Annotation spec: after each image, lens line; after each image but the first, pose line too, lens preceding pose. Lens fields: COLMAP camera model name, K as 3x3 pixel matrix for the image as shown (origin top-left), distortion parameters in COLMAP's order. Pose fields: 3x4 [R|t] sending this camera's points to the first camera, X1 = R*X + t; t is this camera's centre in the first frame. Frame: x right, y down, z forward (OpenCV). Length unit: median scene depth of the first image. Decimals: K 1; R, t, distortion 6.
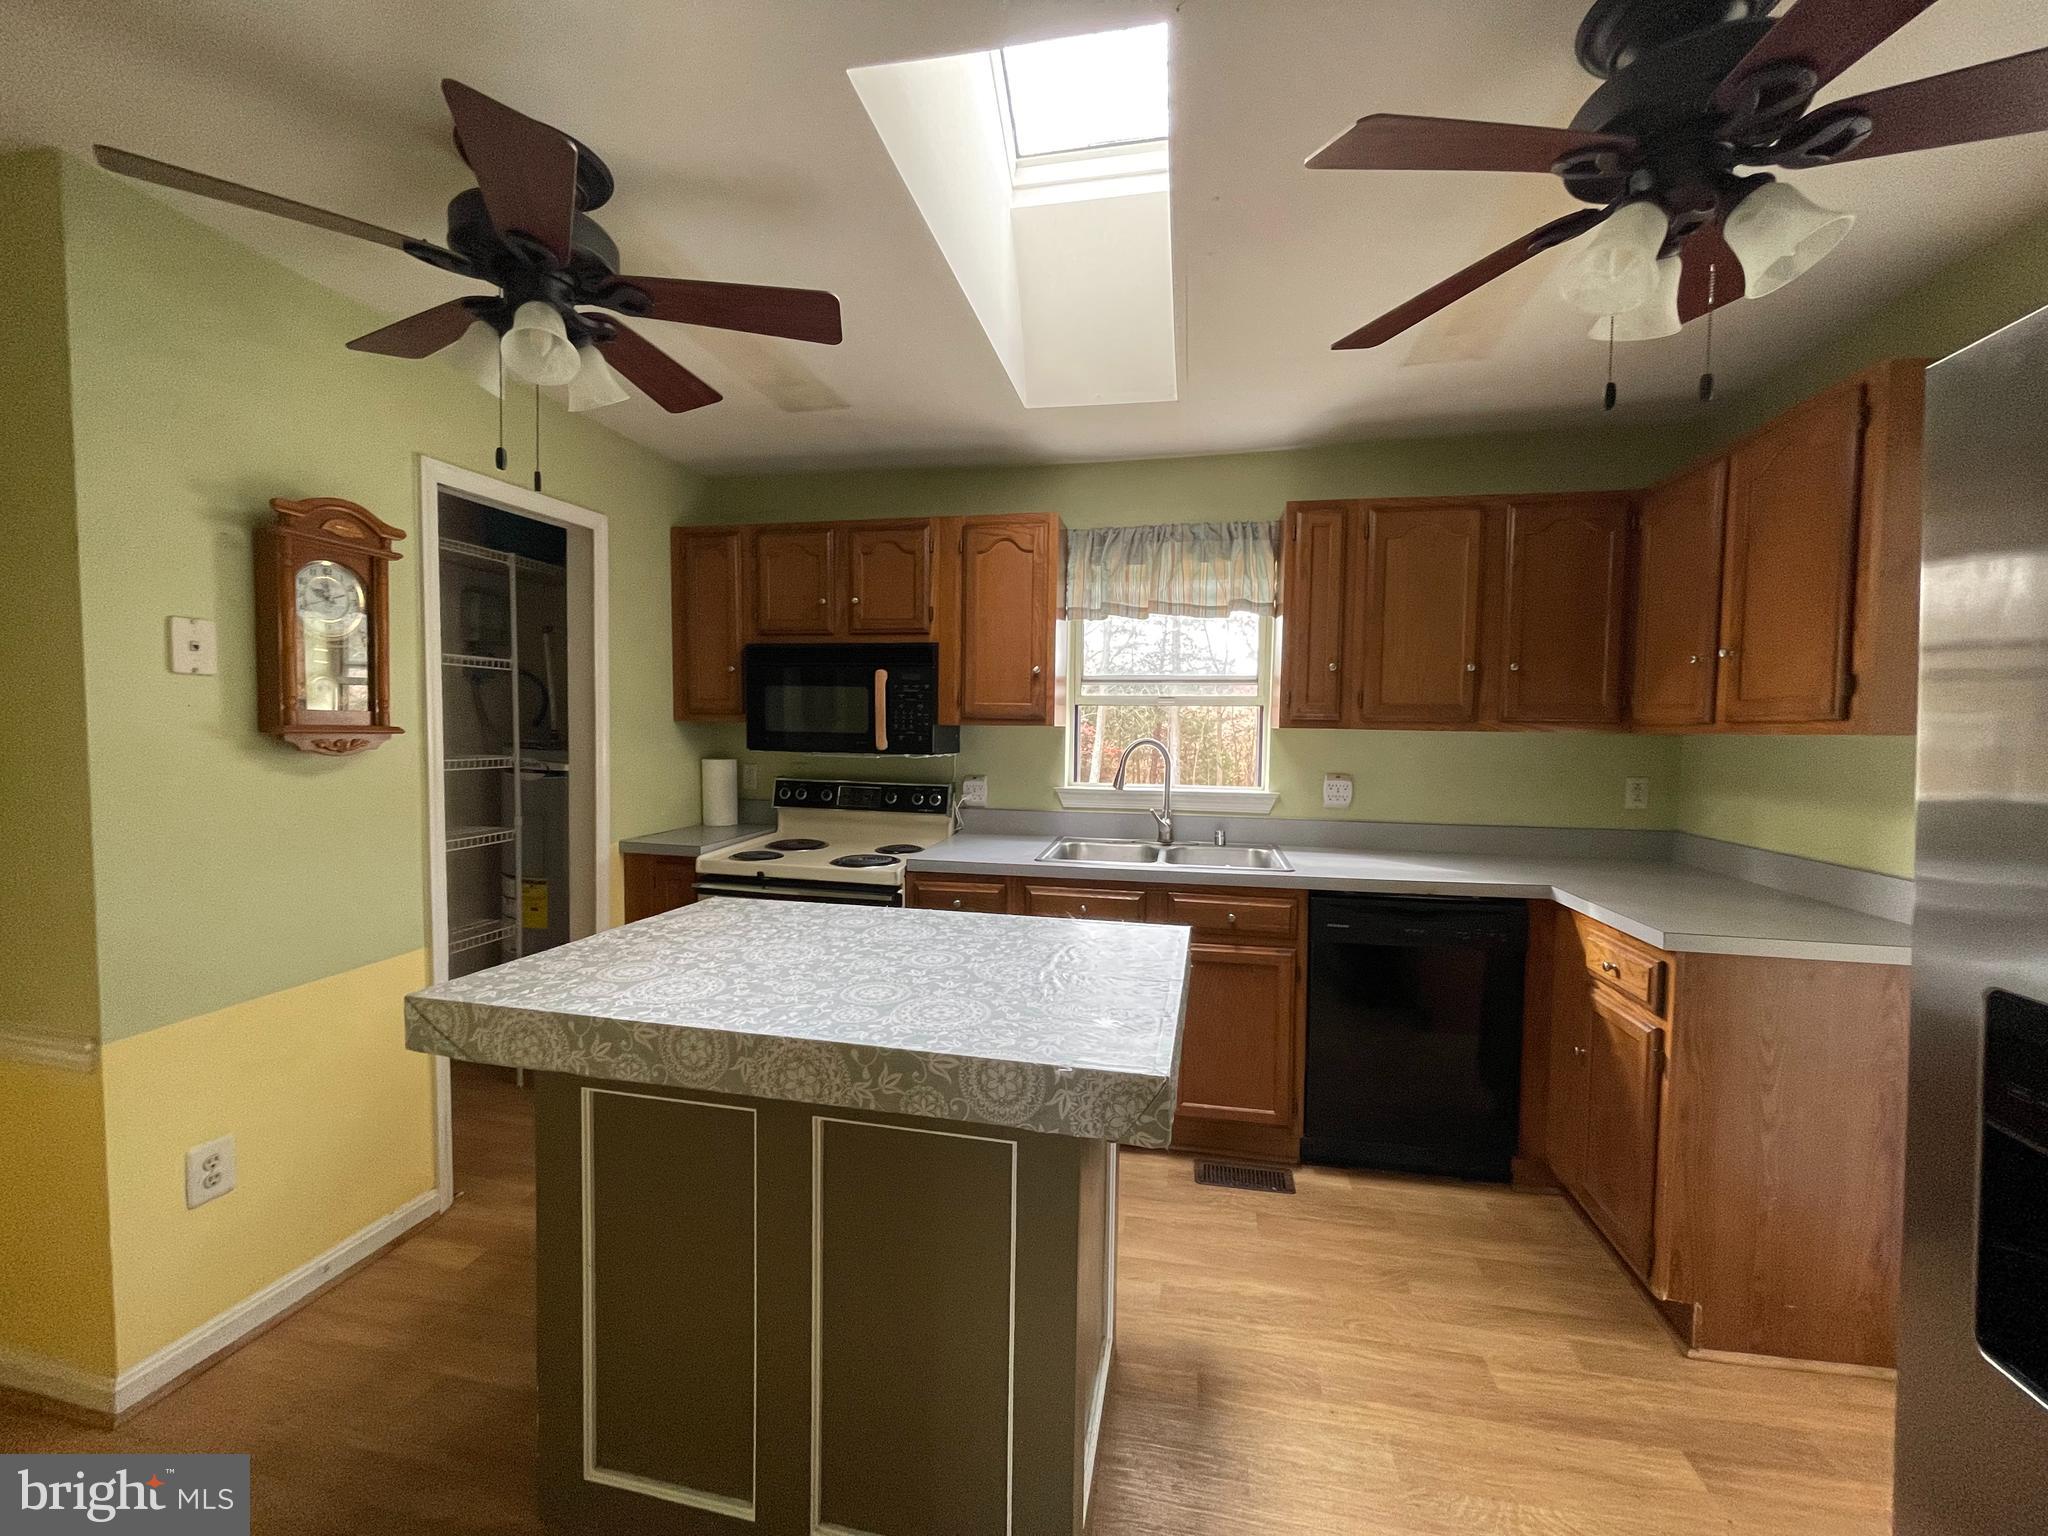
lens RADIAL K [[823.4, 0, 1024.0], [0, 823.4, 768.0], [0, 0, 1]] dist [0.001039, -0.000033]
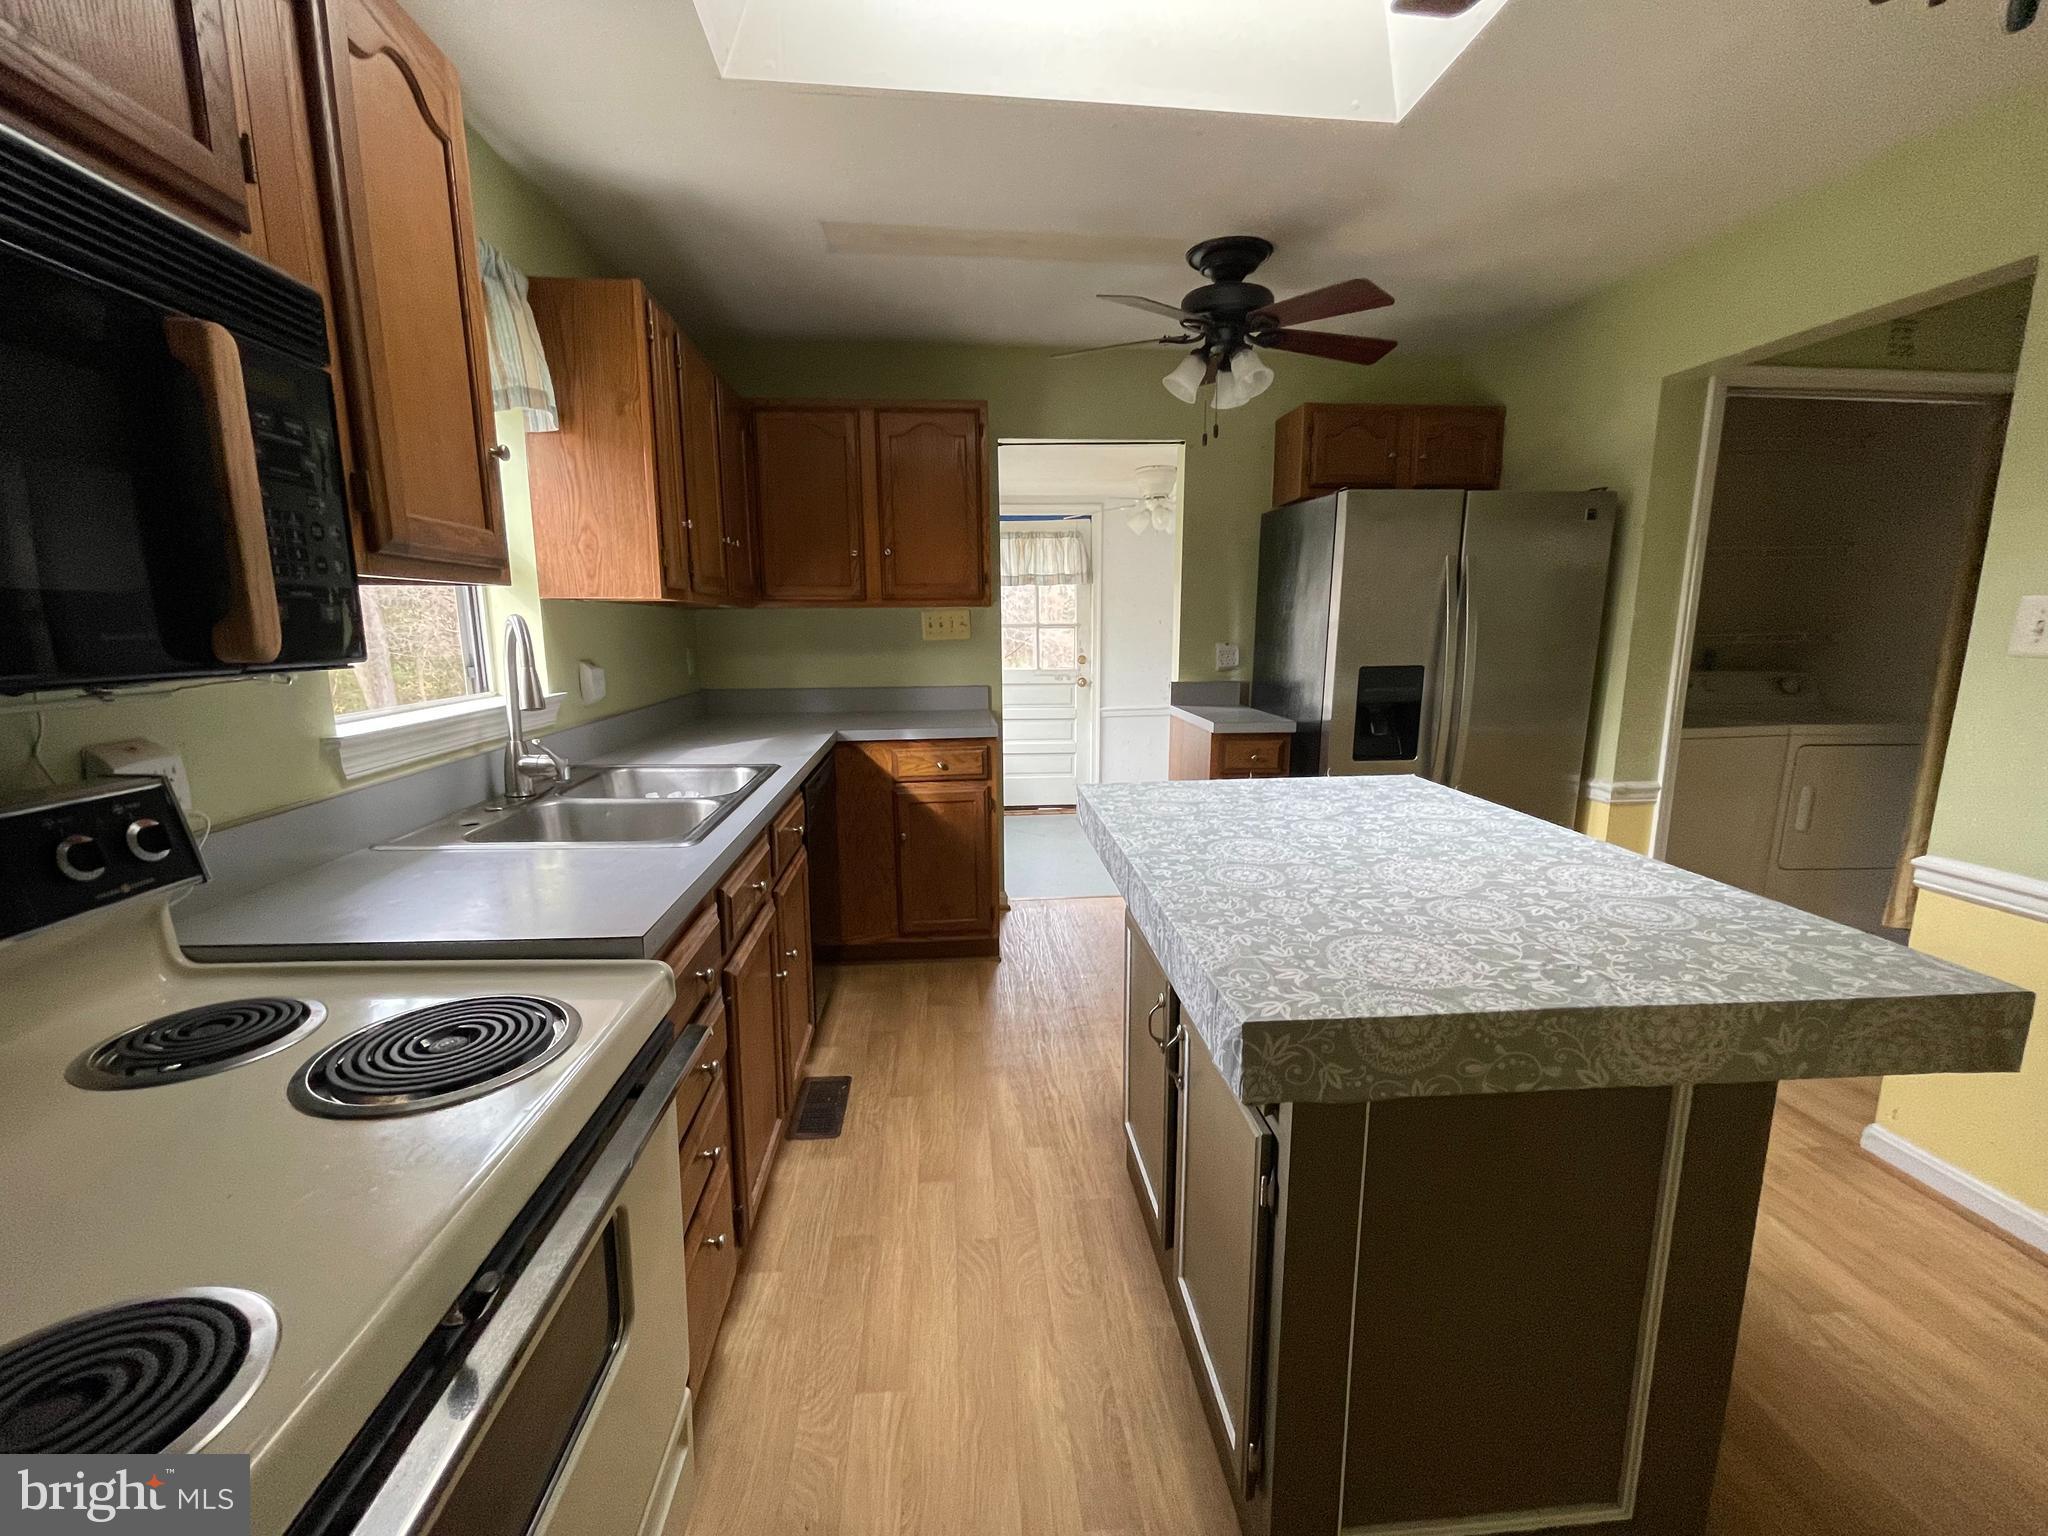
lens RADIAL K [[819.4, 0, 1020.6], [0, 819.4, 760.3], [0, 0, 1]] dist [-0.011050, 0.014910]
pose [[-0.285330, -0.171409, 0.942977, -0.854475], [0.048297, 0.980056, 0.192763, -0.051961], [-0.957212, 0.100544, -0.271361, 1.488642]]
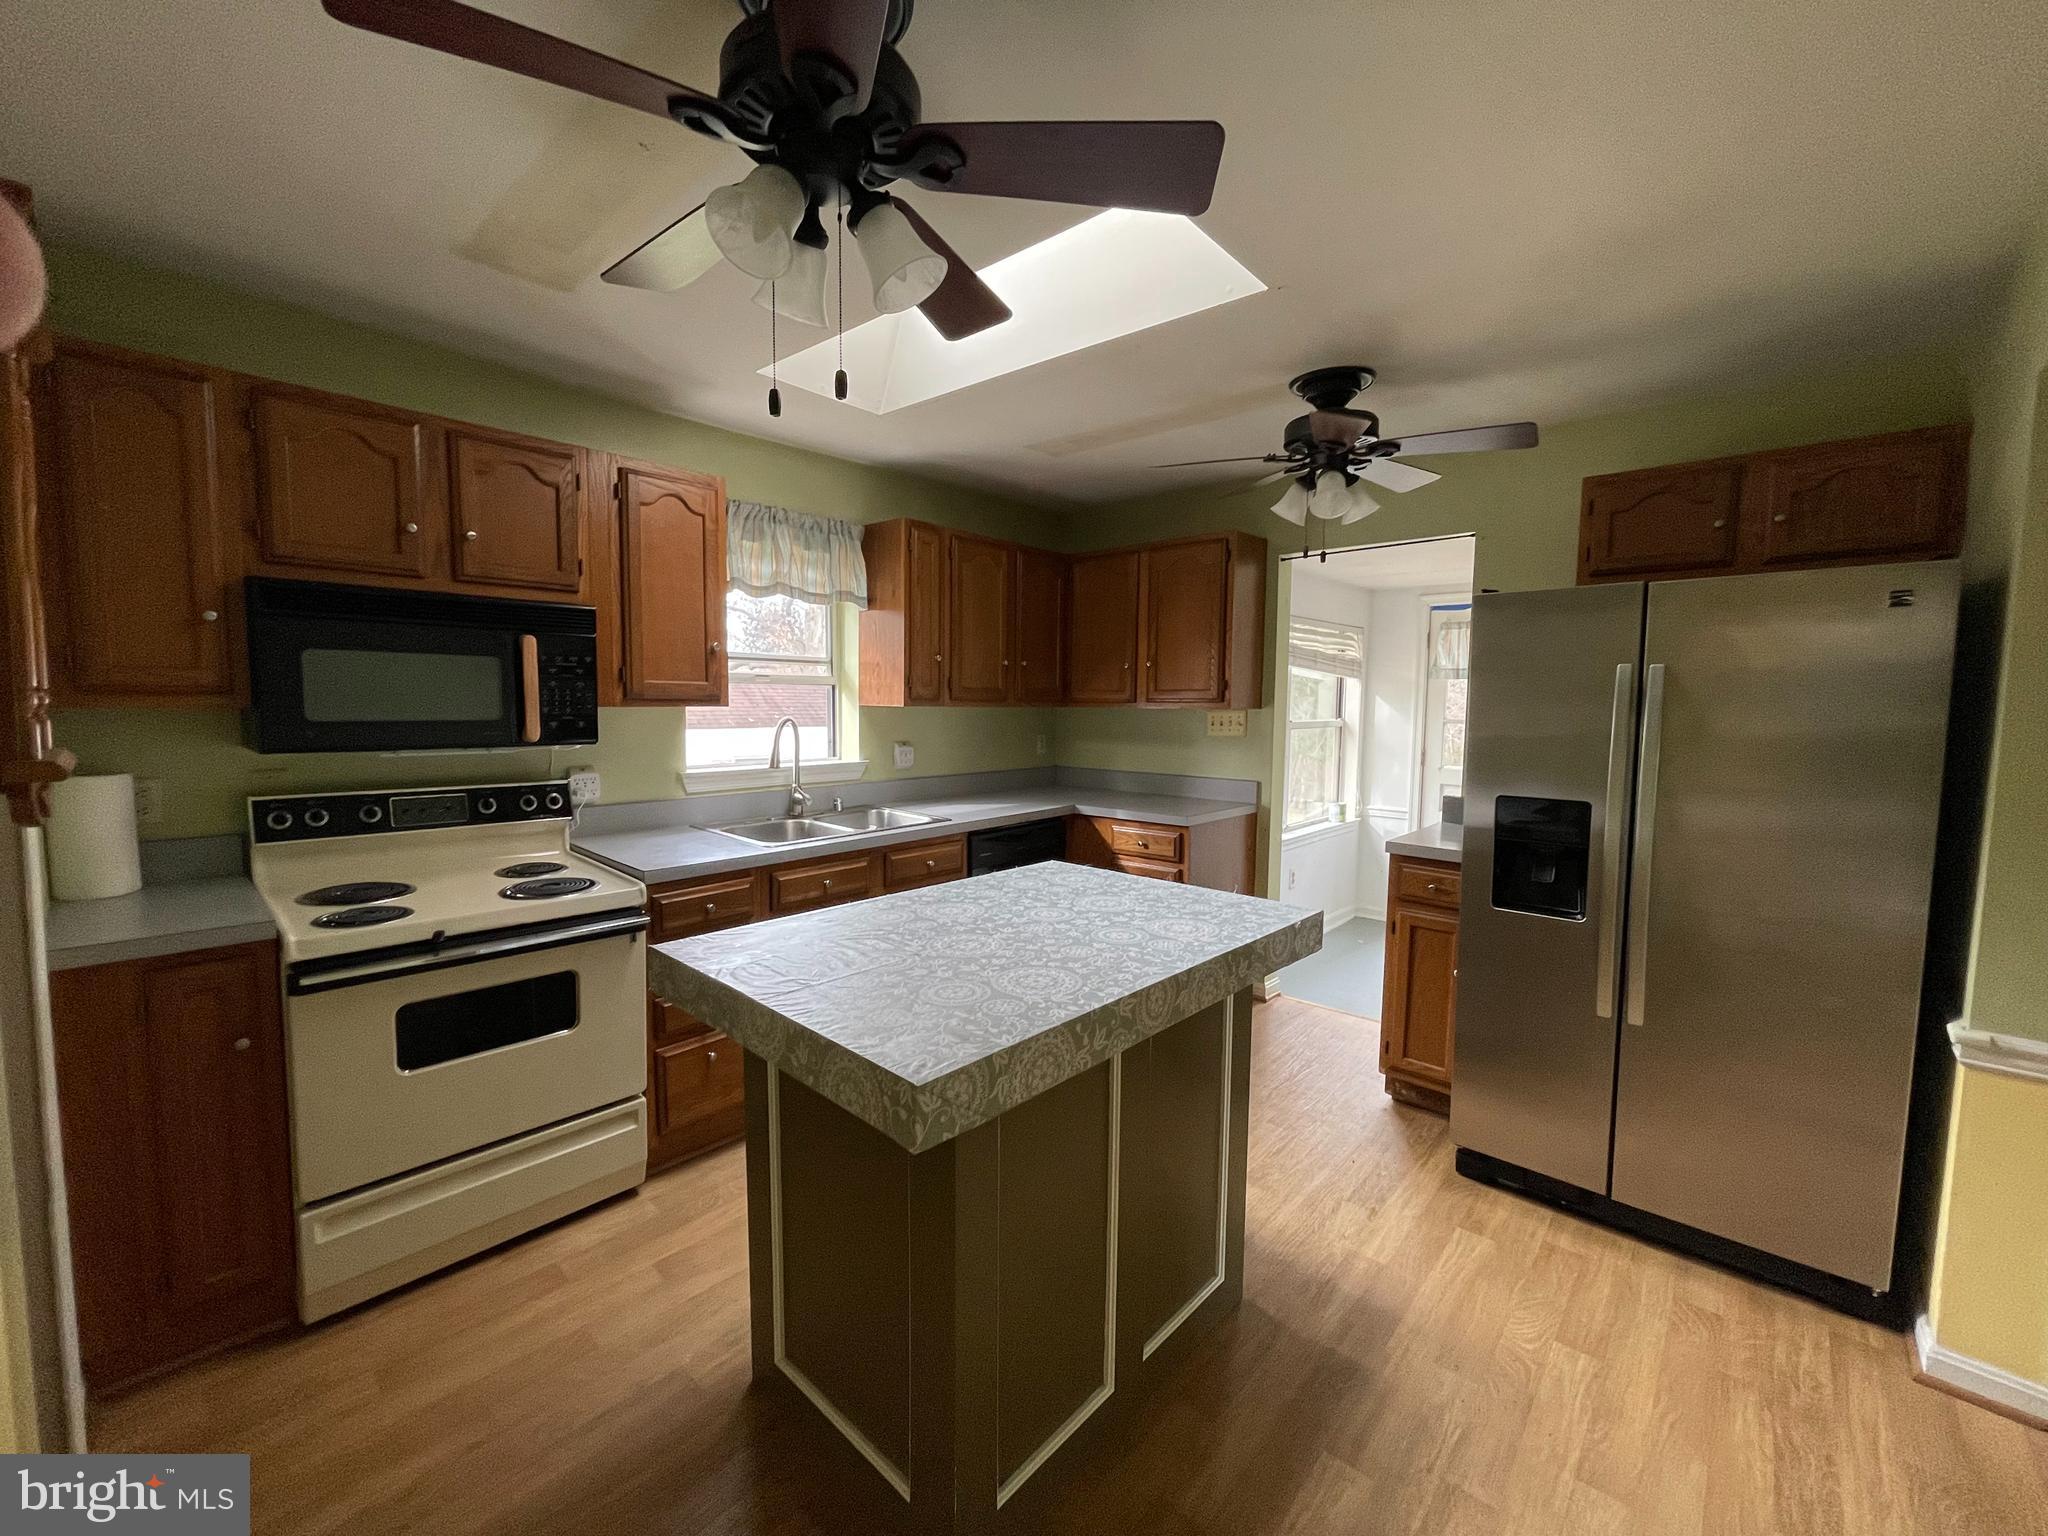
lens RADIAL K [[815.7, 0, 1025.8], [0, 815.7, 763.1], [0, 0, 1]] dist [-0.013137, -0.000131]
pose [[0.504673, -0.075157, 0.860033, -1.033124], [0.040255, 0.997168, 0.063519, -0.054683], [-0.862372, 0.002565, 0.506269, 0.403631]]
